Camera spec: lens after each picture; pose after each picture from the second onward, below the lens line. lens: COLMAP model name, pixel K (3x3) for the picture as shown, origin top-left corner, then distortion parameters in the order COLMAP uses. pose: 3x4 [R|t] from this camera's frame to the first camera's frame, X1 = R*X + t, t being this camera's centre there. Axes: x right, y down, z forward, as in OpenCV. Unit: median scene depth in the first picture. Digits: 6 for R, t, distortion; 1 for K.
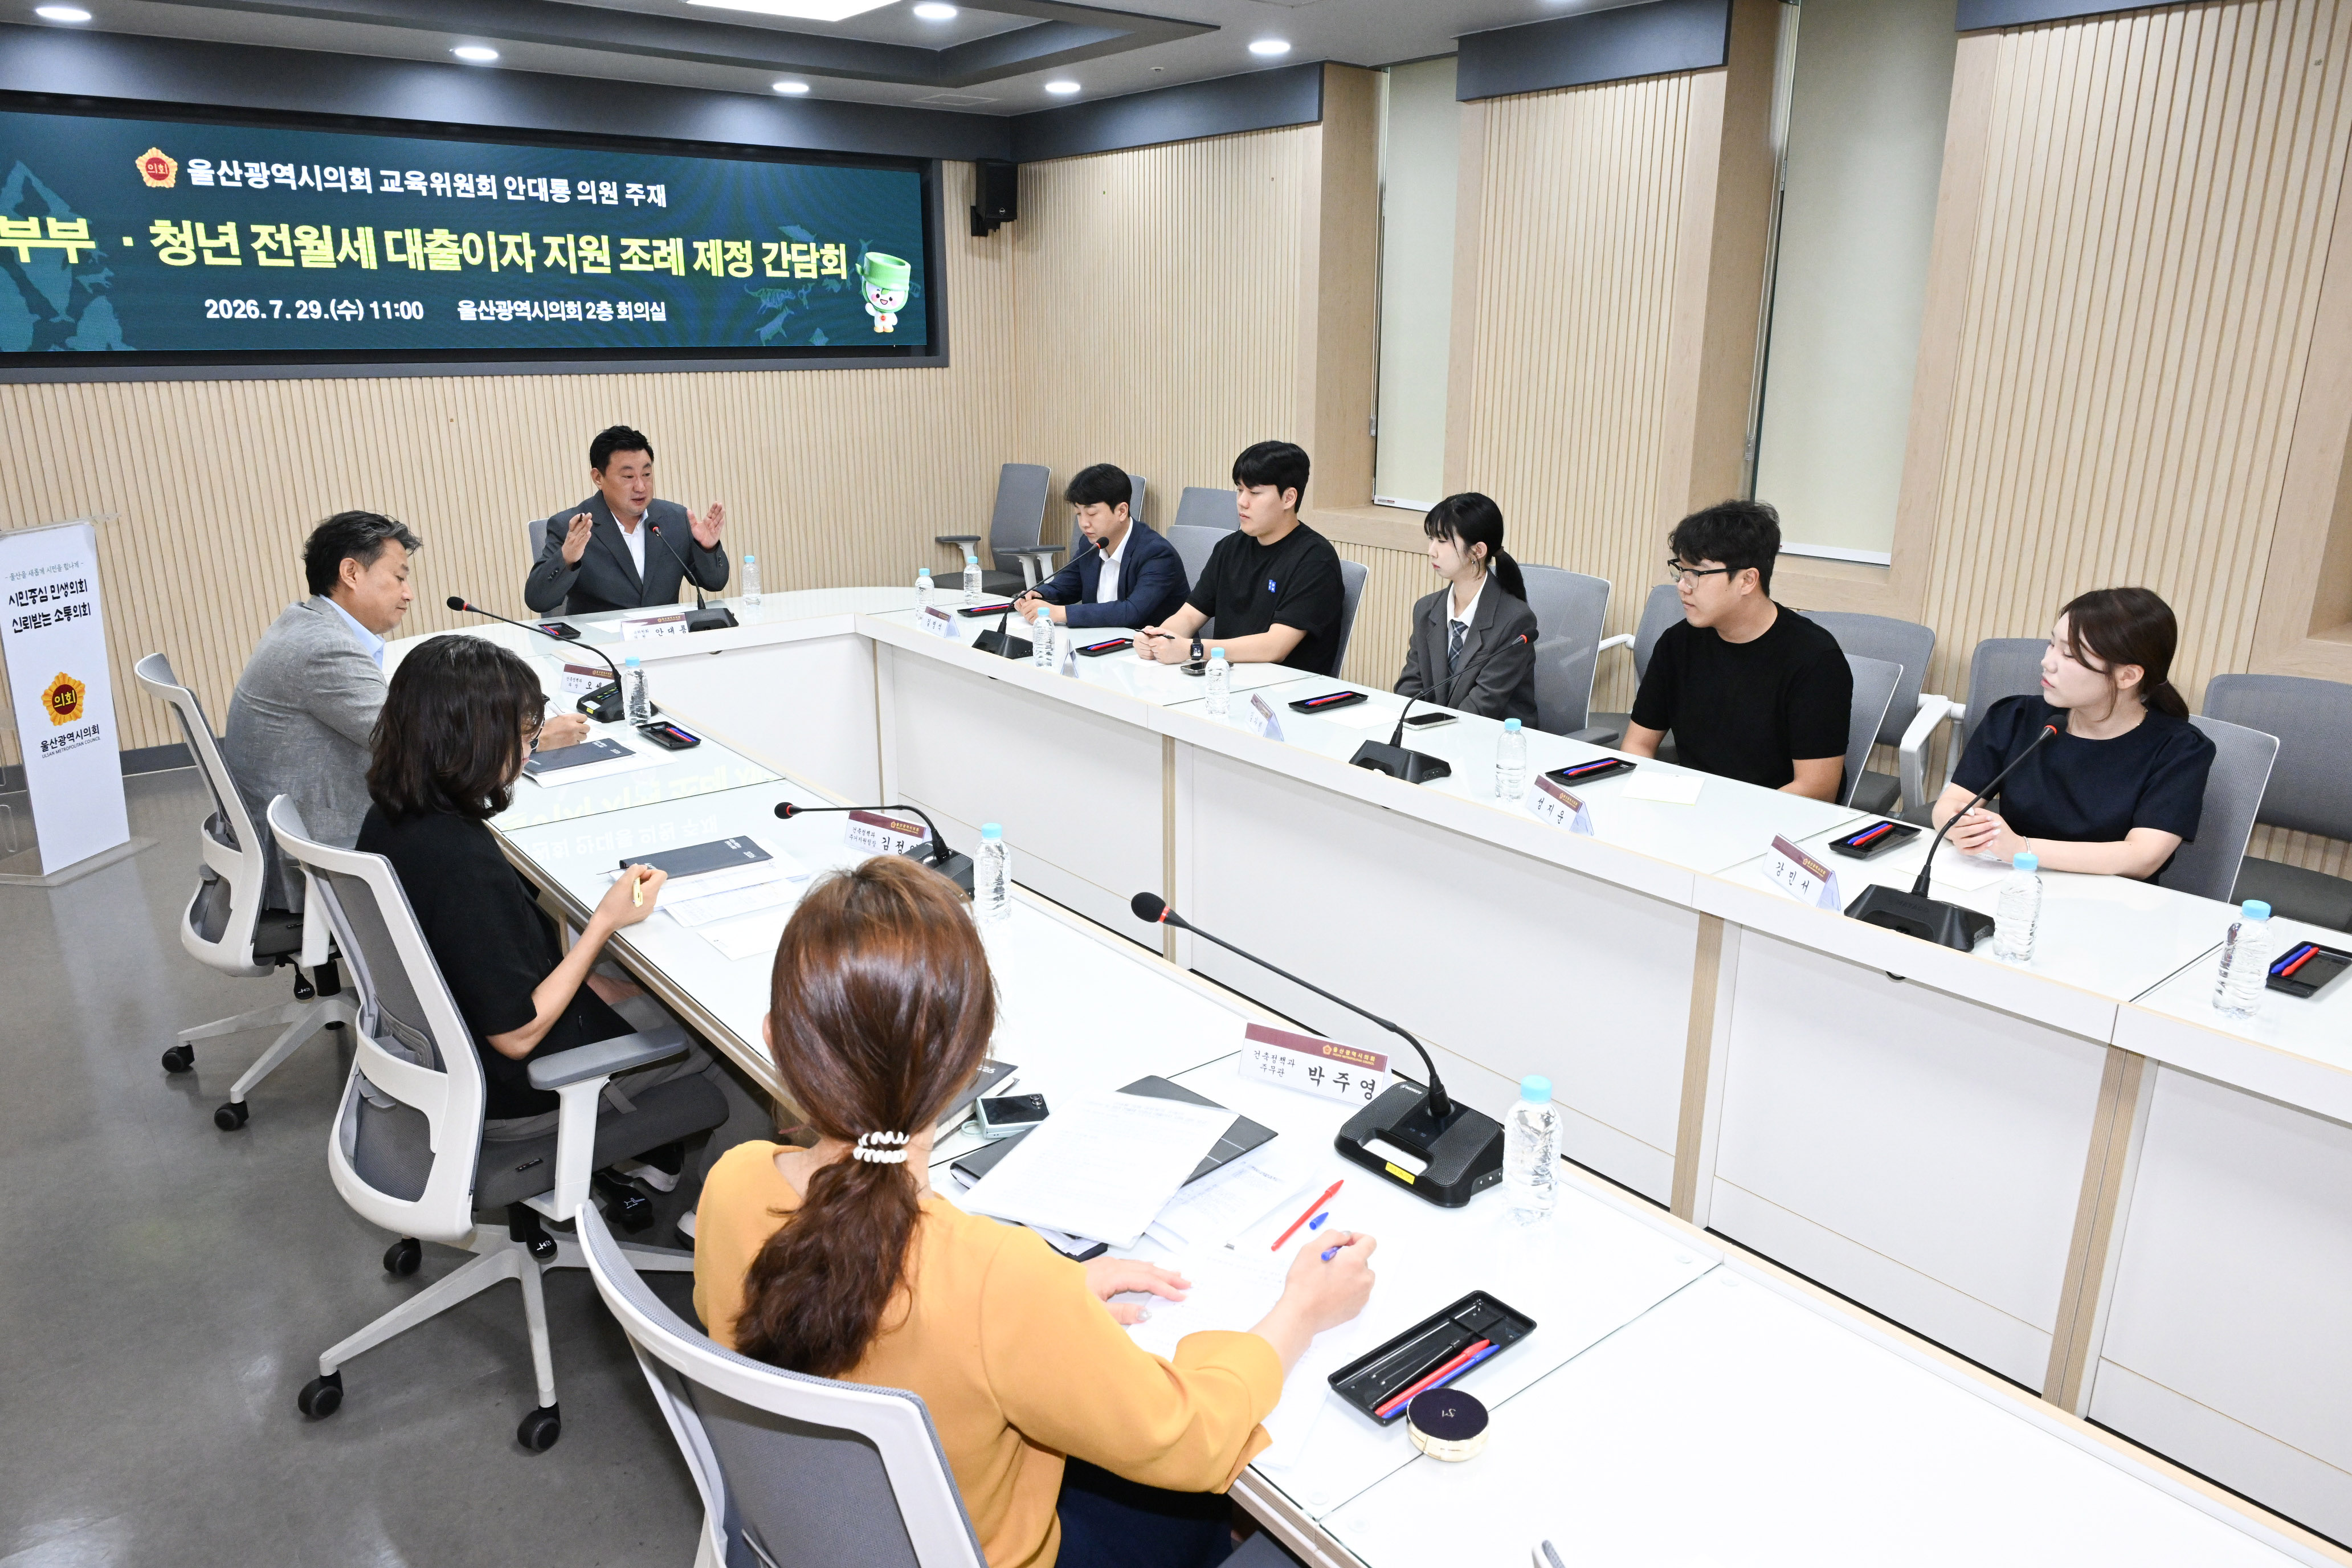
lens RADIAL K [[1552.4, 0, 1166.5], [0, 1552.4, 767.2], [0, 0, 1]] dist [0.014386, -0.018129]
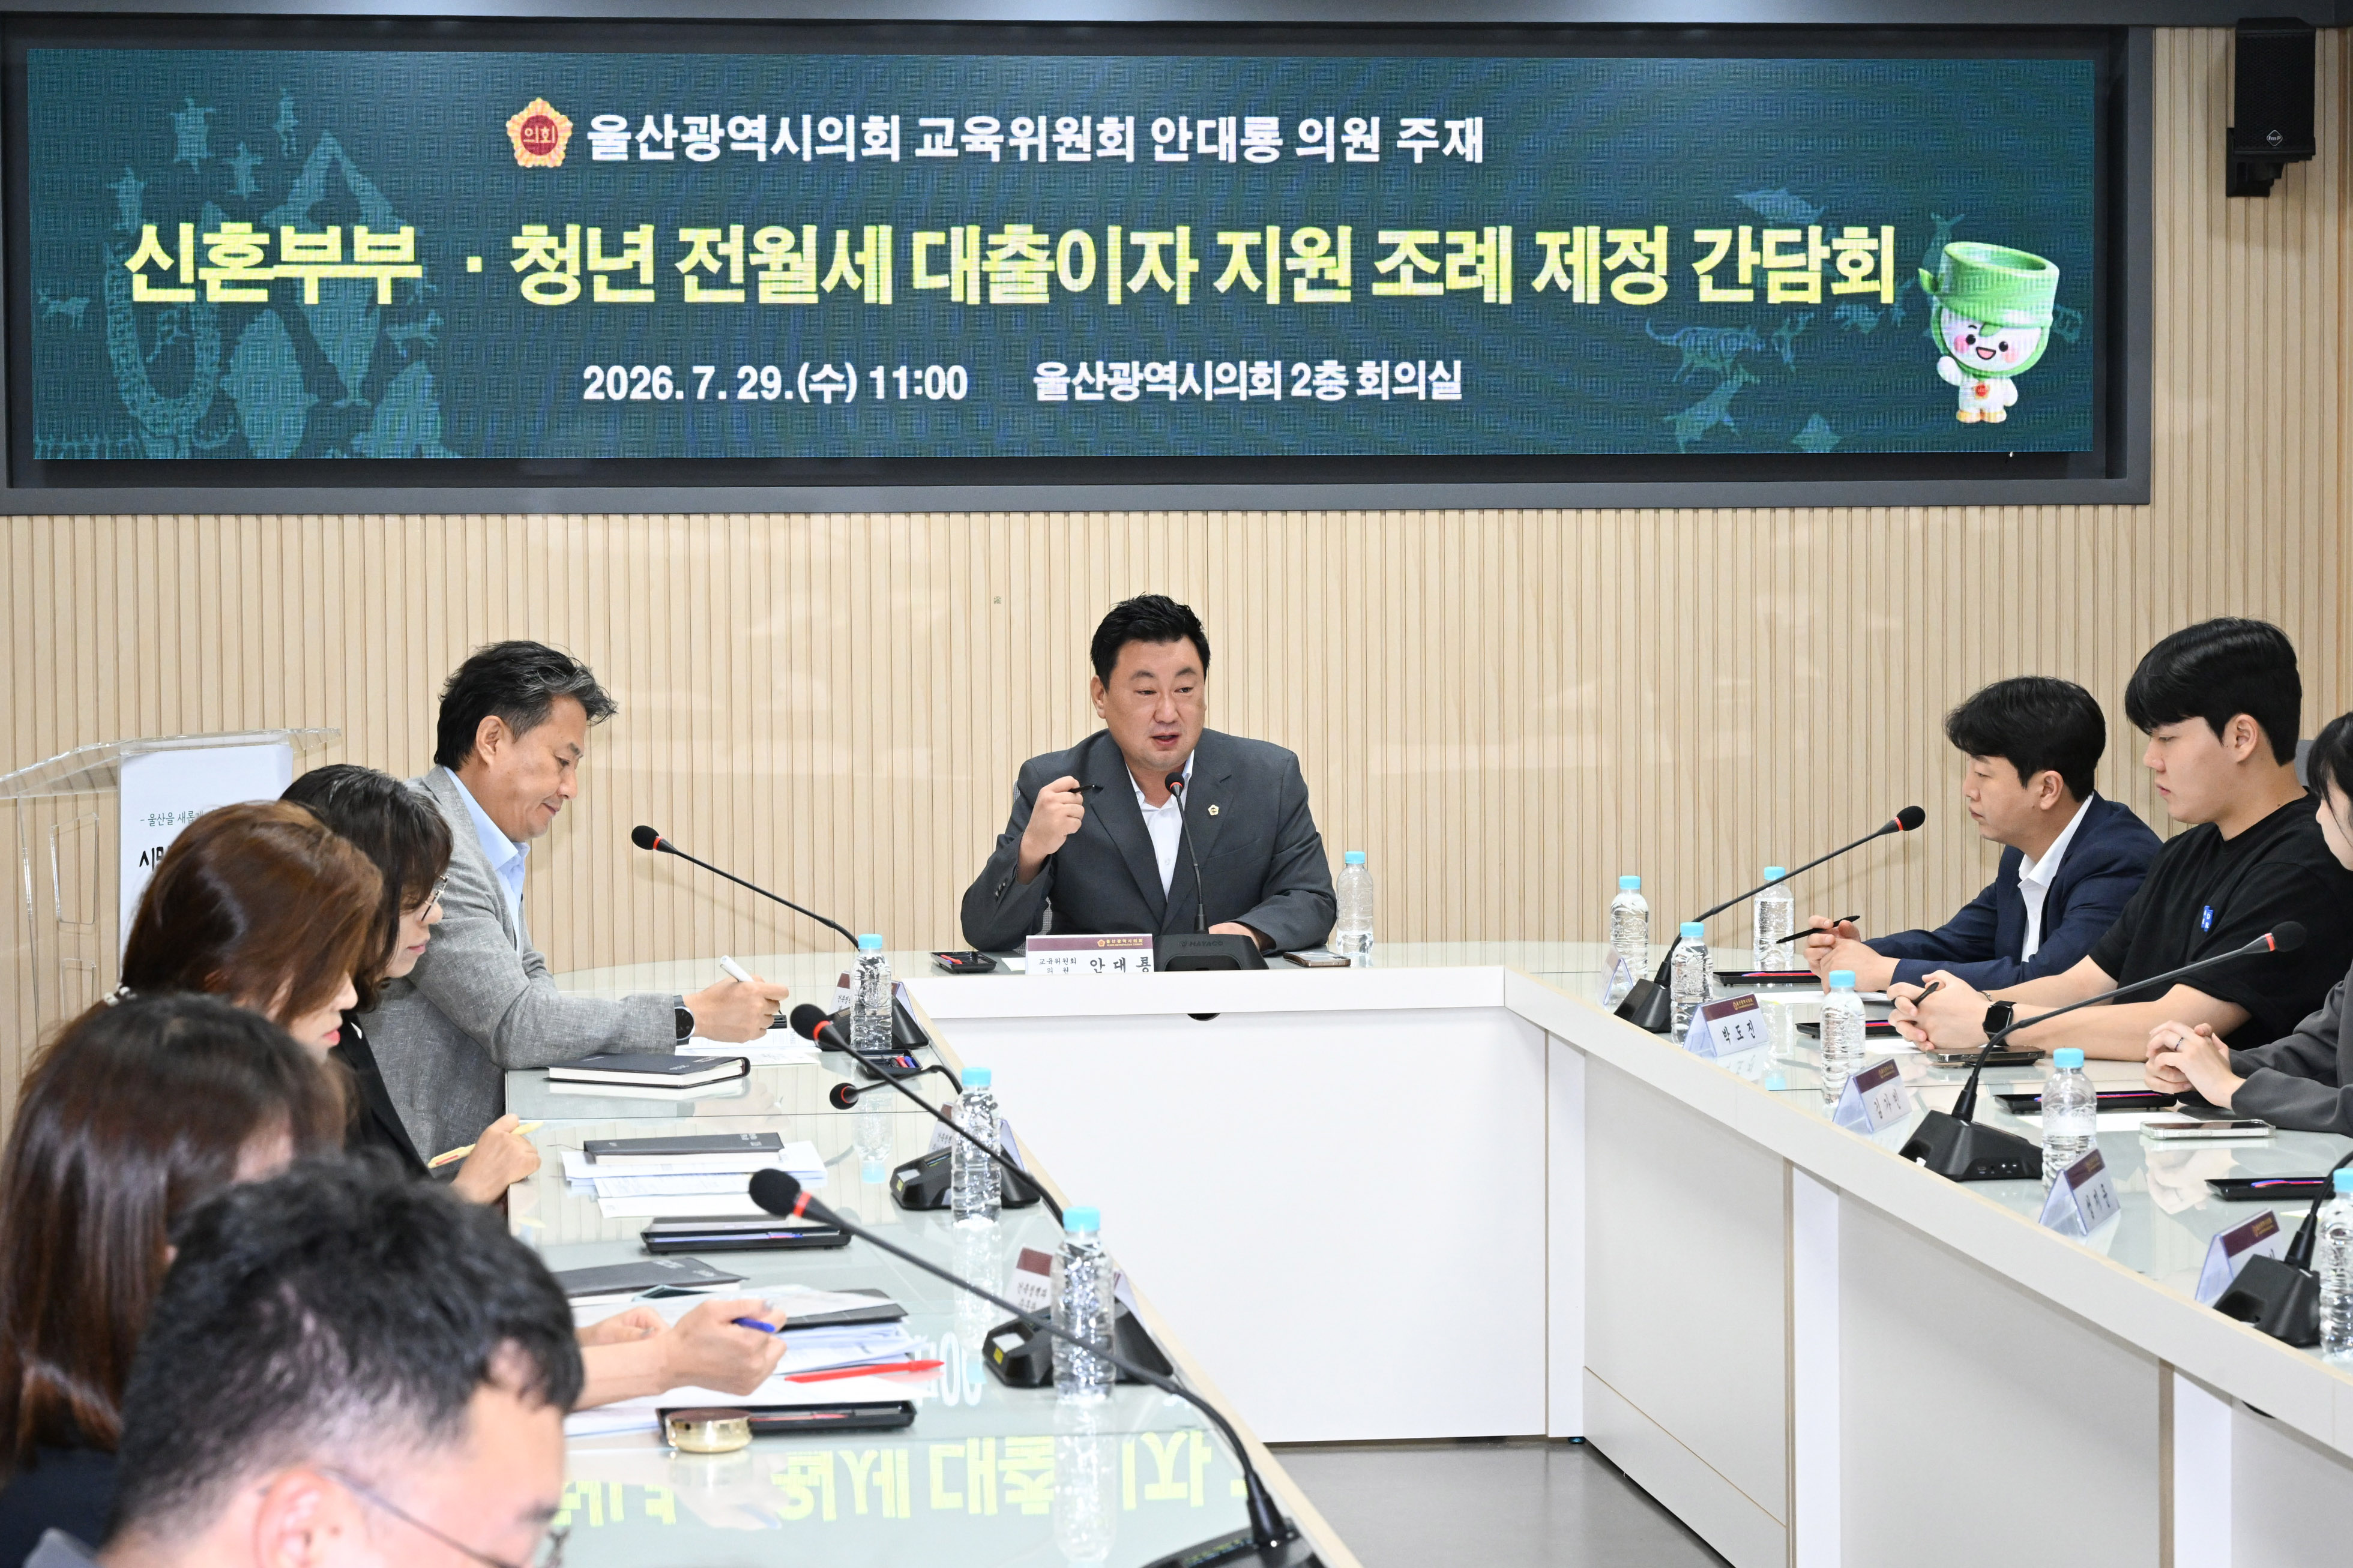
lens RADIAL K [[5396.5, 0, 1136.8], [0, 5396.5, 784.9], [0, 0, 1]] dist [0.021020, -0.122014]
pose [[0.853099, 0.024289, -0.521183, 0.467530], [-0.137499, 0.974070, -0.179670, 0.132439], [0.503305, 0.224938, 0.834318, -0.376652]]
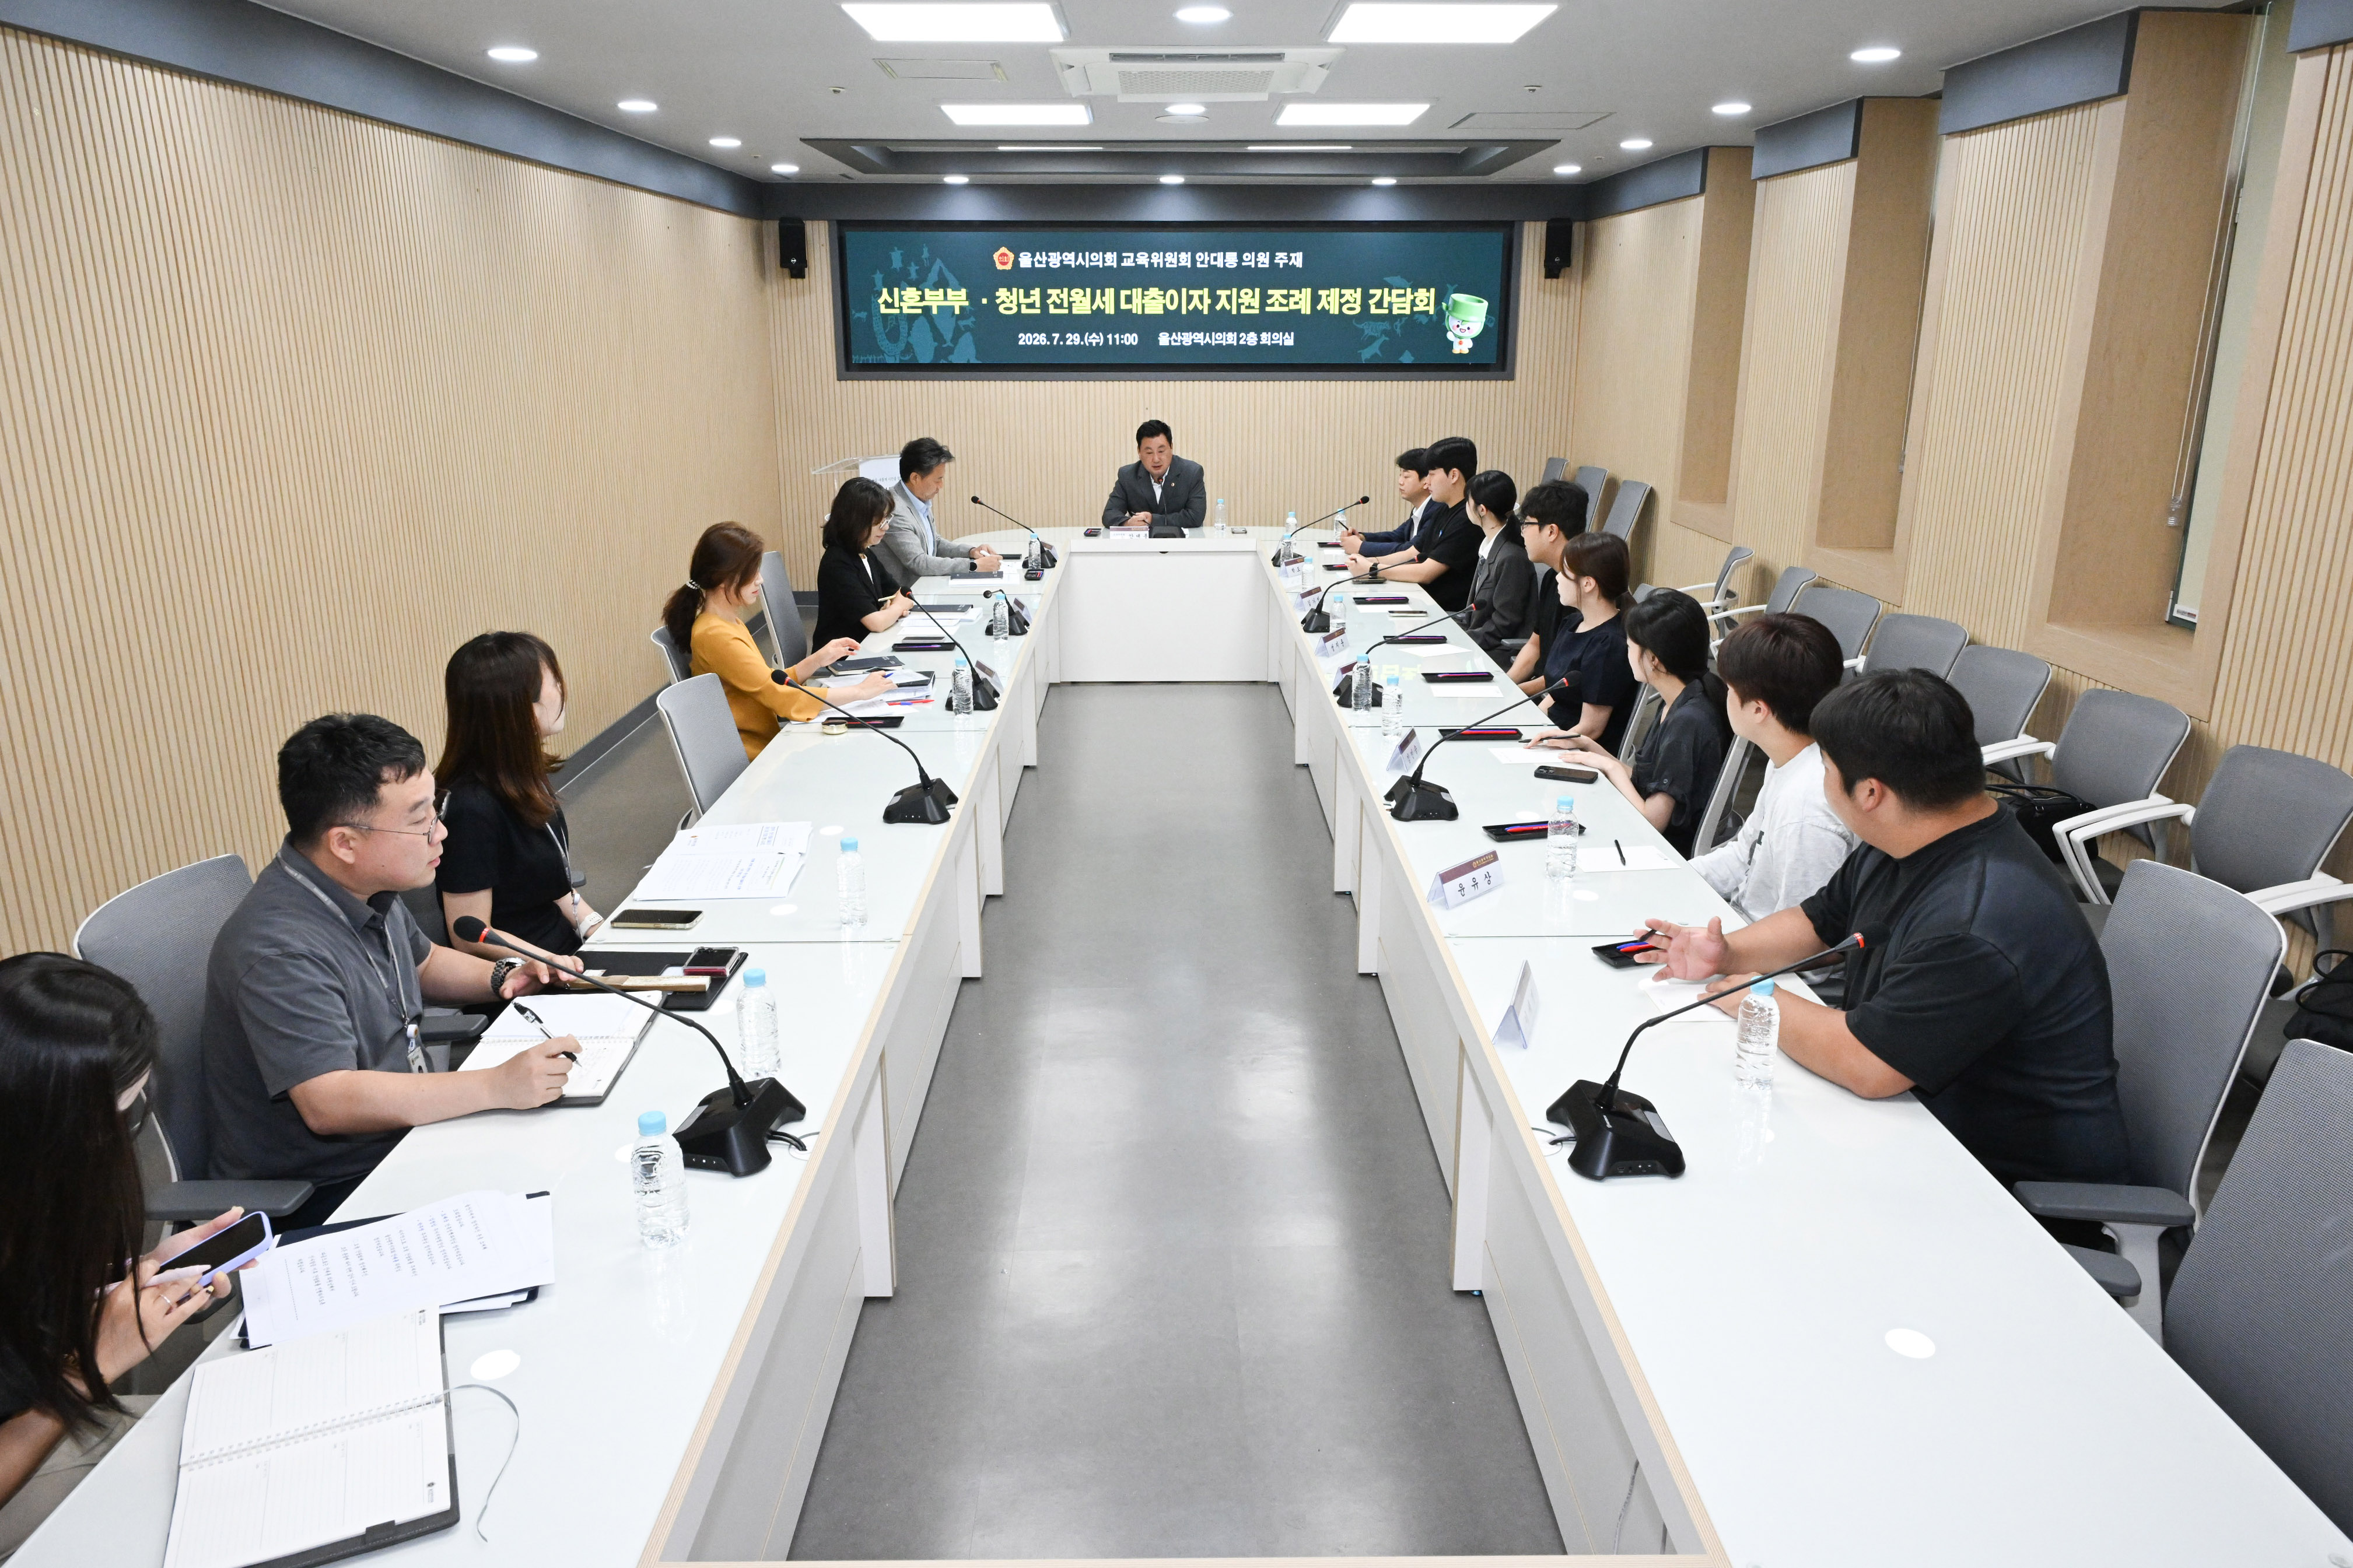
lens RADIAL K [[1578.5, 0, 1176.5], [0, 1578.5, 784.0], [0, 0, 1]] dist [-0.004083, 0.001731]
pose [[0.790864, 0.169683, -0.587998, 0.581314], [-0.166960, 0.984170, 0.059446, 0.051461], [0.588777, 0.051159, 0.806675, -0.254525]]
